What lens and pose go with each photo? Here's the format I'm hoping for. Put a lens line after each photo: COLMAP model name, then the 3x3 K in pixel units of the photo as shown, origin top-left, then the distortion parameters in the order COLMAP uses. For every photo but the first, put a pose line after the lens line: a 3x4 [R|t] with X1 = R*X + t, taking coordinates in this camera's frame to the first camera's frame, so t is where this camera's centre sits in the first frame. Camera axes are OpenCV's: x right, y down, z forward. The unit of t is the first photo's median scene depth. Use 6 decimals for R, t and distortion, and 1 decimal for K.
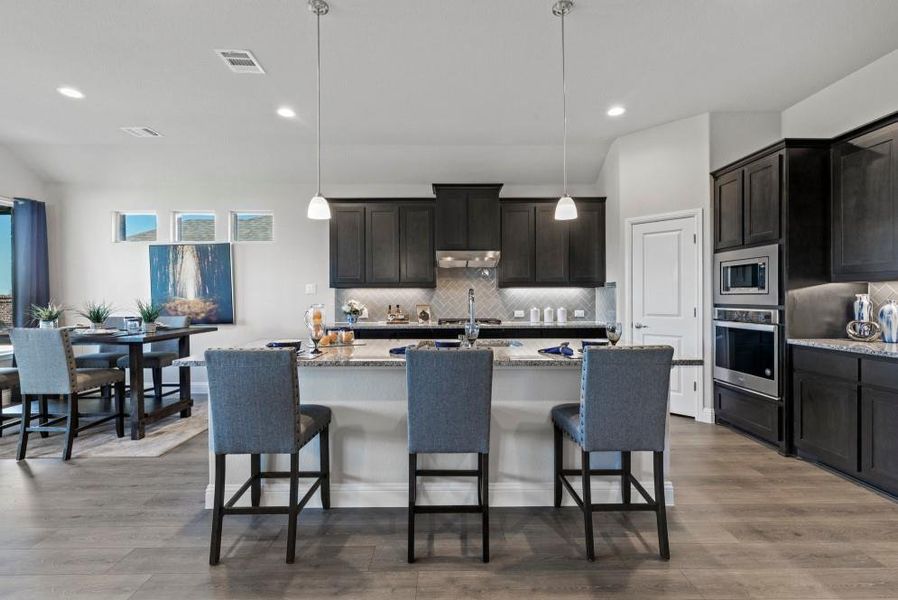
lens RADIAL K [[400.1, 0, 450.1], [0, 400.1, 302.0], [0, 0, 1]] dist [0.004374, 0.000556]
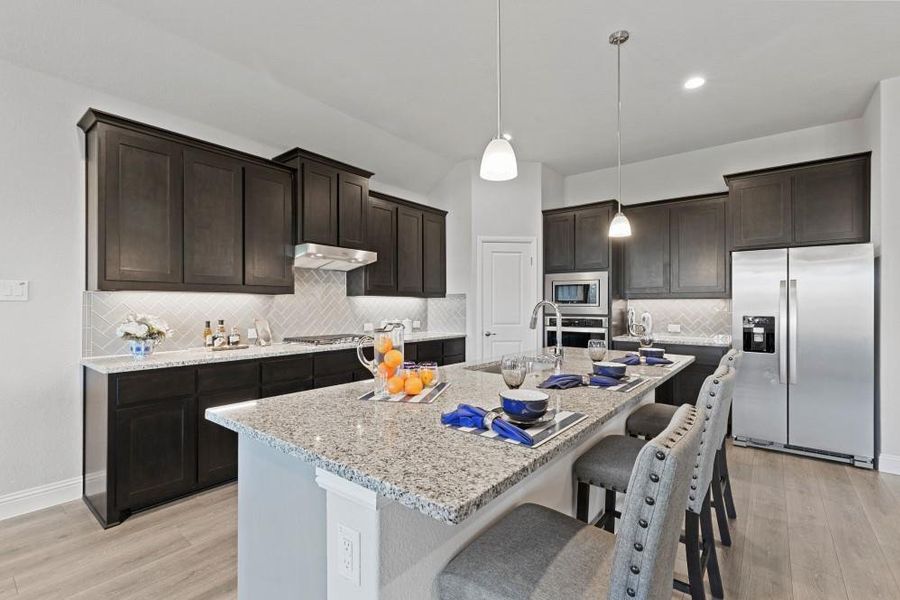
lens RADIAL K [[401.0, 0, 451.4], [0, 401.0, 304.7], [0, 0, 1]] dist [0.004374, 0.000556]
pose [[0.628548, 0.004951, 0.777755, -0.417613], [0.004921, 0.999934, -0.010343, -0.008978], [-0.777755, 0.010329, 0.628482, 0.340611]]
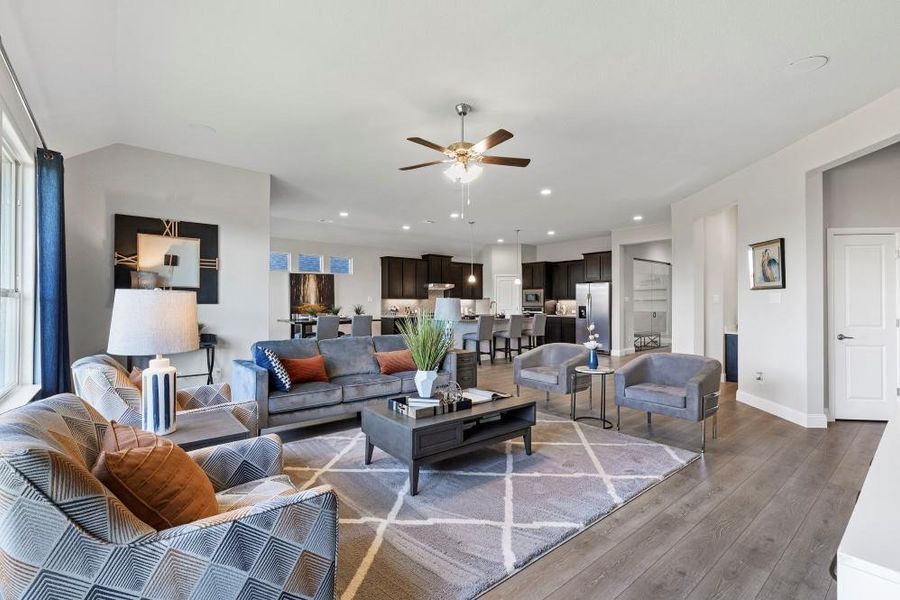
lens RADIAL K [[401.0, 0, 453.7], [0, 401.0, 298.1], [0, 0, 1]] dist [0.004374, 0.000556]
pose [[0.772211, 0.011781, 0.635257, -1.372679], [0.004769, 0.999692, -0.024336, 0.013837], [-0.635348, 0.021822, 0.771918, -0.839389]]
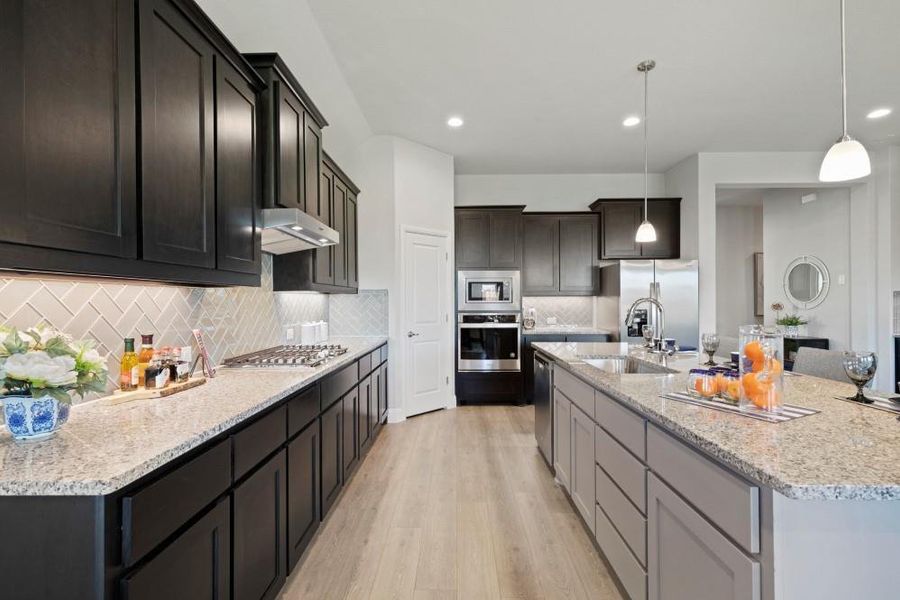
lens RADIAL K [[401.0, 0, 448.9], [0, 401.0, 298.3], [0, 0, 1]] dist [0.004374, 0.000556]
pose [[0.024186, 0.011012, 0.999647, -0.476298], [0.016512, 0.999799, -0.011413, -0.015511], [-0.999571, 0.016782, 0.023999, 0.793102]]
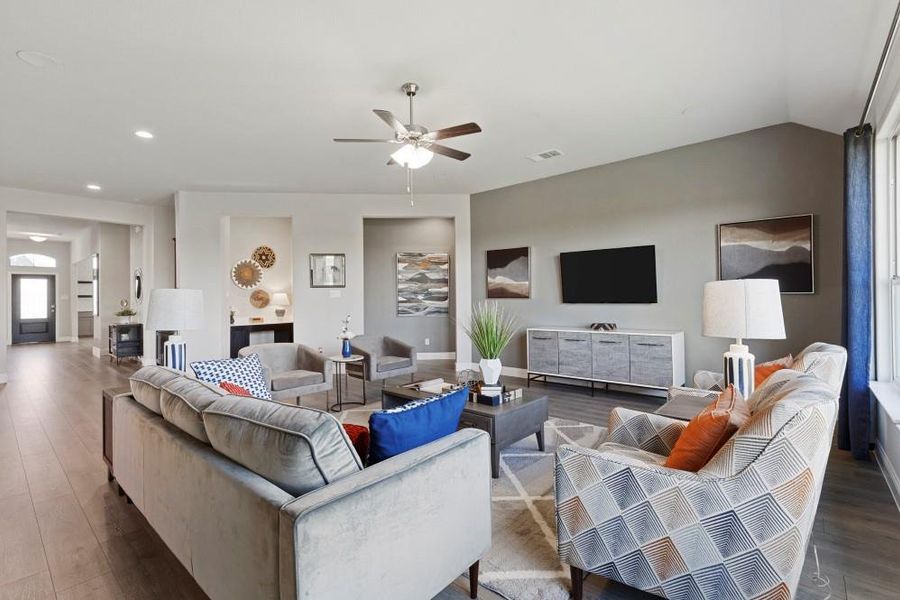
lens RADIAL K [[401.0, 0, 447.4], [0, 401.0, 295.8], [0, 0, 1]] dist [0.004374, 0.000556]
pose [[-0.745913, 0.011706, 0.665941, -1.396931], [0.020789, 0.999768, 0.005711, 0.001439], [-0.665719, 0.018104, -0.745983, 0.193305]]
